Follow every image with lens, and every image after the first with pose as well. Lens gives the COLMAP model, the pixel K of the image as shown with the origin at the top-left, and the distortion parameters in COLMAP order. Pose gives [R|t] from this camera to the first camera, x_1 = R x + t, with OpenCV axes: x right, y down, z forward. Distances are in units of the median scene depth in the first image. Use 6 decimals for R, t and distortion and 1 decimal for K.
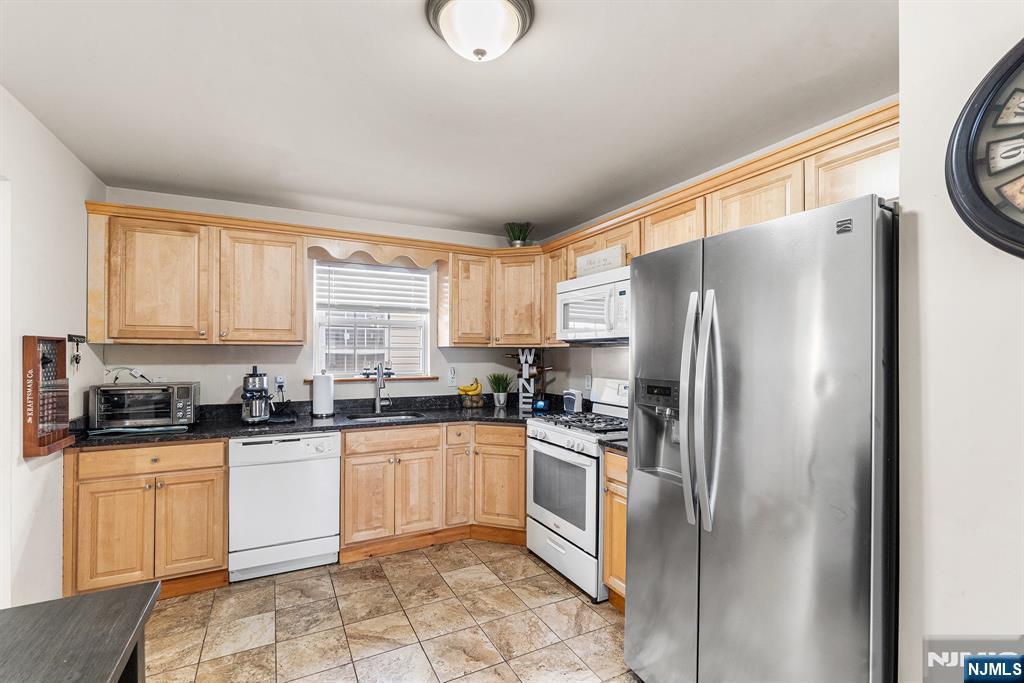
lens RADIAL K [[478.9, 0, 513.9], [0, 478.9, 351.1], [0, 0, 1]] dist [-0.004913, 0.001475]
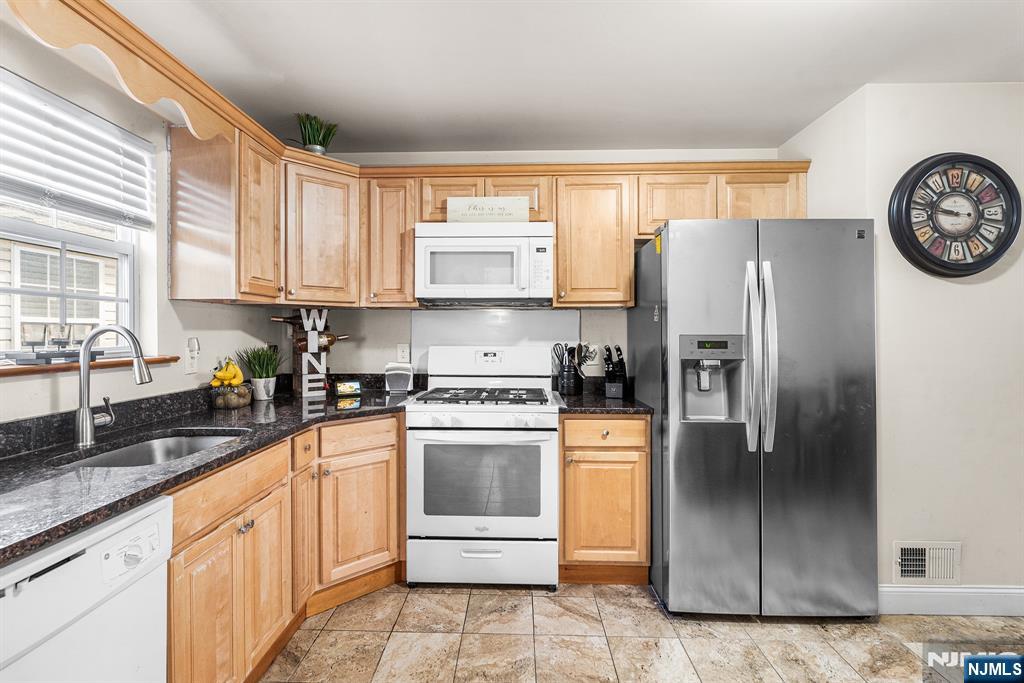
lens RADIAL K [[478.9, 0, 514.6], [0, 478.9, 331.5], [0, 0, 1]] dist [-0.004913, 0.001475]
pose [[0.471465, -0.003578, 0.881877, -0.567615], [-0.002982, 0.999980, 0.005651, 0.029210], [-0.881880, -0.005294, 0.471445, 0.554254]]
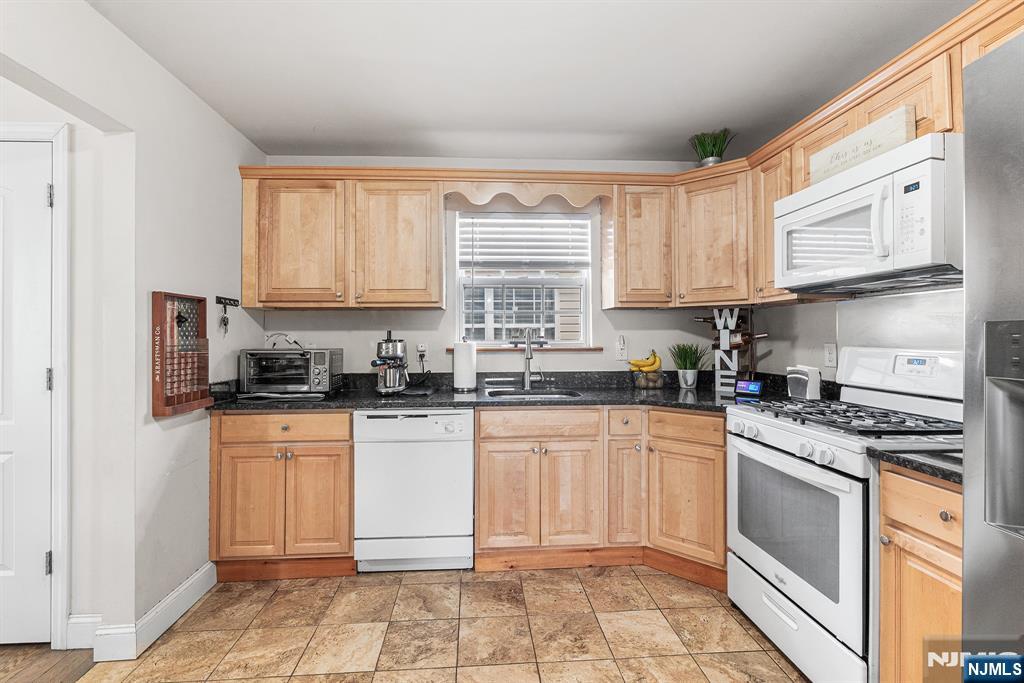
lens RADIAL K [[478.9, 0, 500.0], [0, 478.9, 333.1], [0, 0, 1]] dist [-0.004913, 0.001475]
pose [[0.912642, -0.009843, -0.408640, 0.013272], [0.007708, 0.999947, -0.006872, 0.044252], [0.408686, 0.003122, 0.912670, 0.271029]]
